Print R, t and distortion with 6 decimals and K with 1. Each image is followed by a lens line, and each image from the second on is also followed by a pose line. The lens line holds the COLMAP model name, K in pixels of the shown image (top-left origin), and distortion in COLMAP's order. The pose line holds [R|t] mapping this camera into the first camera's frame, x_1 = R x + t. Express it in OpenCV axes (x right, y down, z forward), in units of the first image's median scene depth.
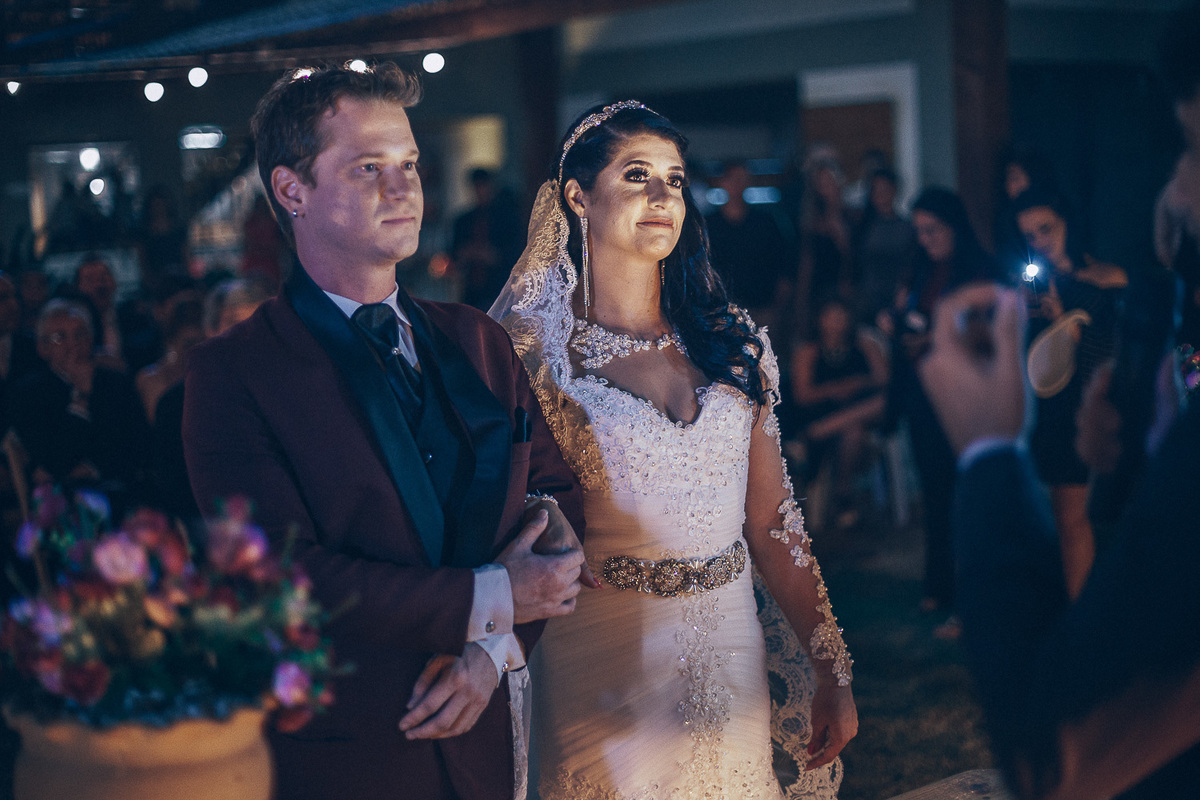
lens RADIAL K [[1785.1, 0, 584.0], [0, 1785.1, 403.3], [0, 0, 1]] dist [0.010220, -0.062593]
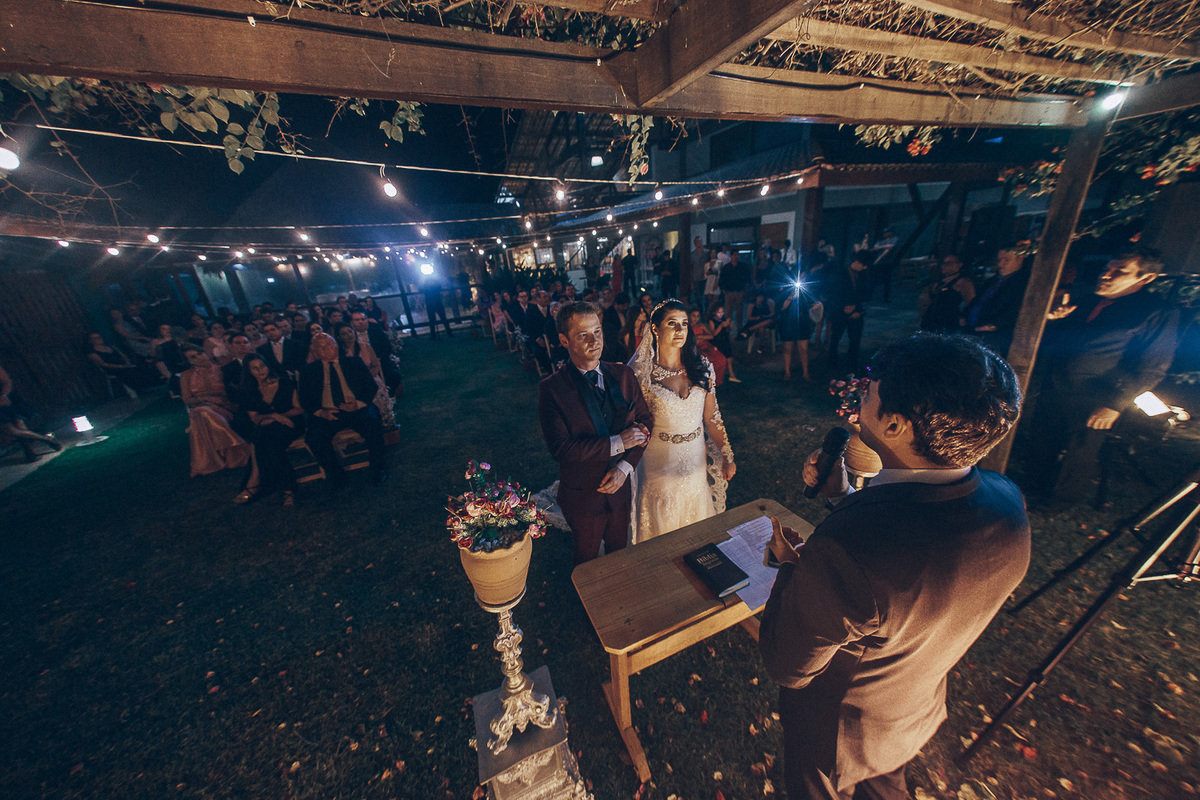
lens RADIAL K [[403.0, 0, 603.1], [0, 403.0, 414.7], [0, 0, 1]] dist [0.005634, 0.000019]
pose [[0.972304, 0.060730, -0.225693, 0.081026], [0.008053, 0.956373, 0.292037, -0.182855], [0.233582, -0.285766, 0.929396, 0.228519]]
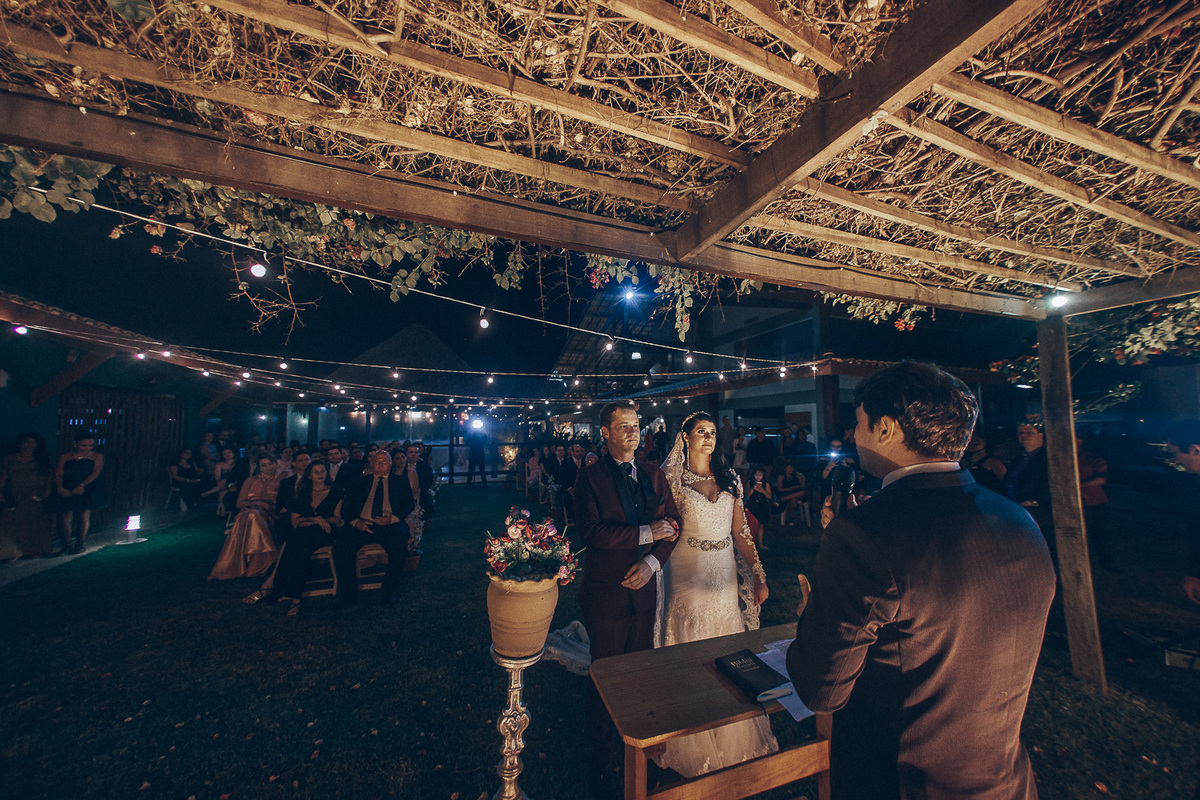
lens RADIAL K [[410.1, 0, 601.9], [0, 410.1, 418.0], [0, 0, 1]] dist [0.001329, 0.004223]
pose [[0.949491, 0.029360, -0.312417, 0.096054], [-0.074599, 0.988189, -0.133854, -0.026297], [0.304797, 0.150400, 0.940467, 0.130807]]
